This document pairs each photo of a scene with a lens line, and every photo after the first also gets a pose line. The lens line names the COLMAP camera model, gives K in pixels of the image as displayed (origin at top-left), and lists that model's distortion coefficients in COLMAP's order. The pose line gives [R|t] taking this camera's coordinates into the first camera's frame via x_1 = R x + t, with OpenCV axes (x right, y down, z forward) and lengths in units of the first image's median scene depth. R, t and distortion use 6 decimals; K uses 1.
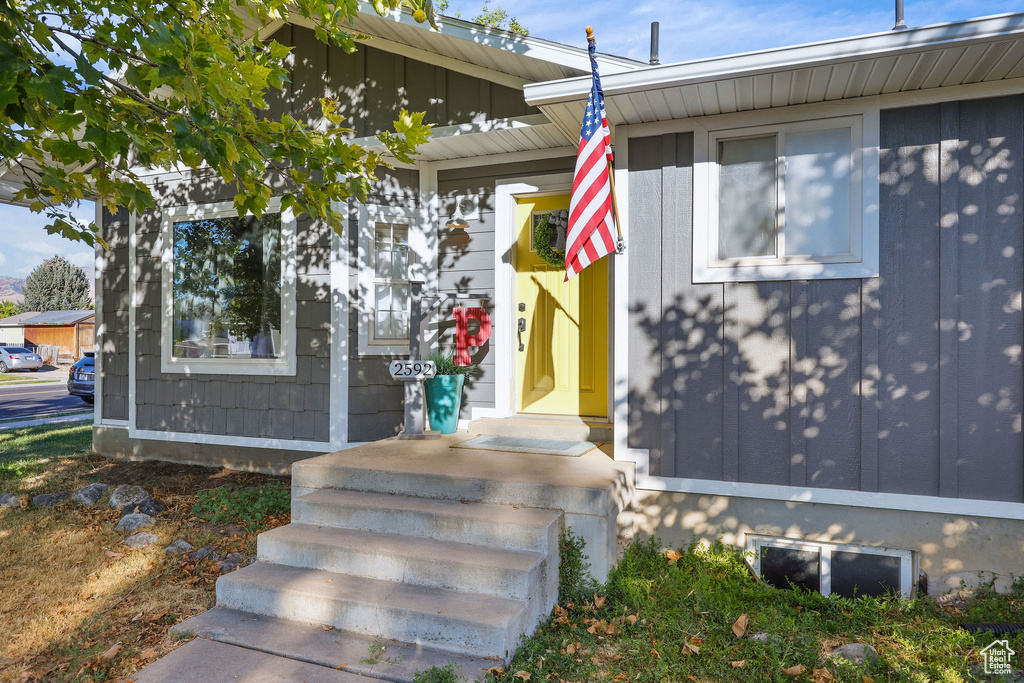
lens RADIAL K [[644.2, 0, 512.0], [0, 644.2, 341.5], [0, 0, 1]] dist [0.001545, 0.000554]
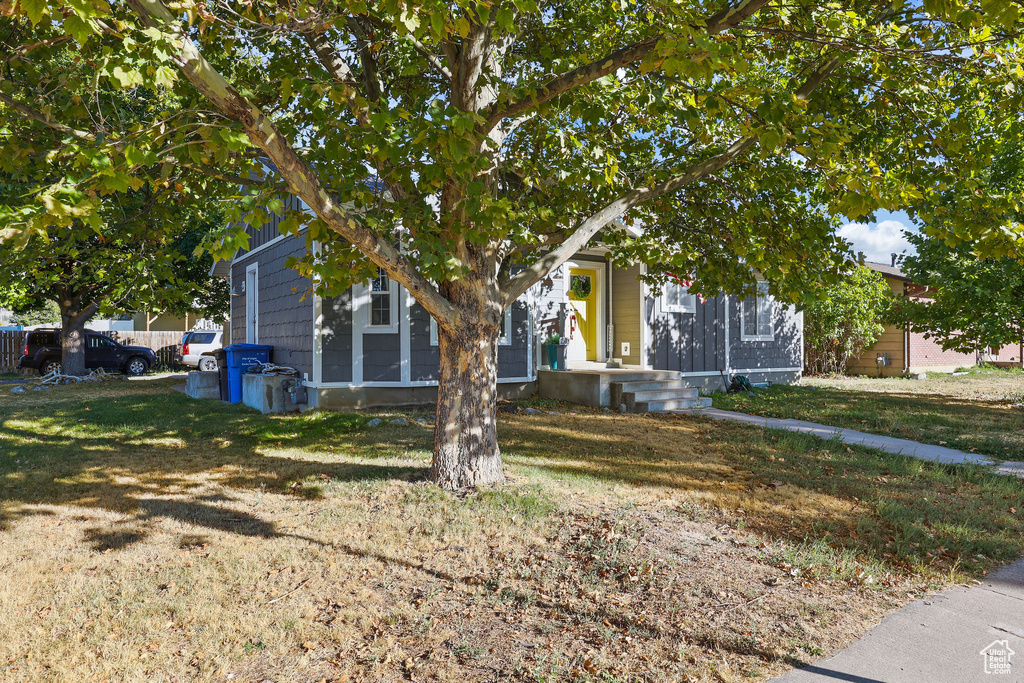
lens RADIAL K [[644.2, 0, 512.0], [0, 644.2, 341.5], [0, 0, 1]] dist [0.001545, 0.000554]
pose [[0.568830, -0.000242, 0.822455, -2.708051], [-0.000987, 0.999999, 0.000978, 0.050598], [-0.822454, -0.001368, 0.568830, -0.202103]]
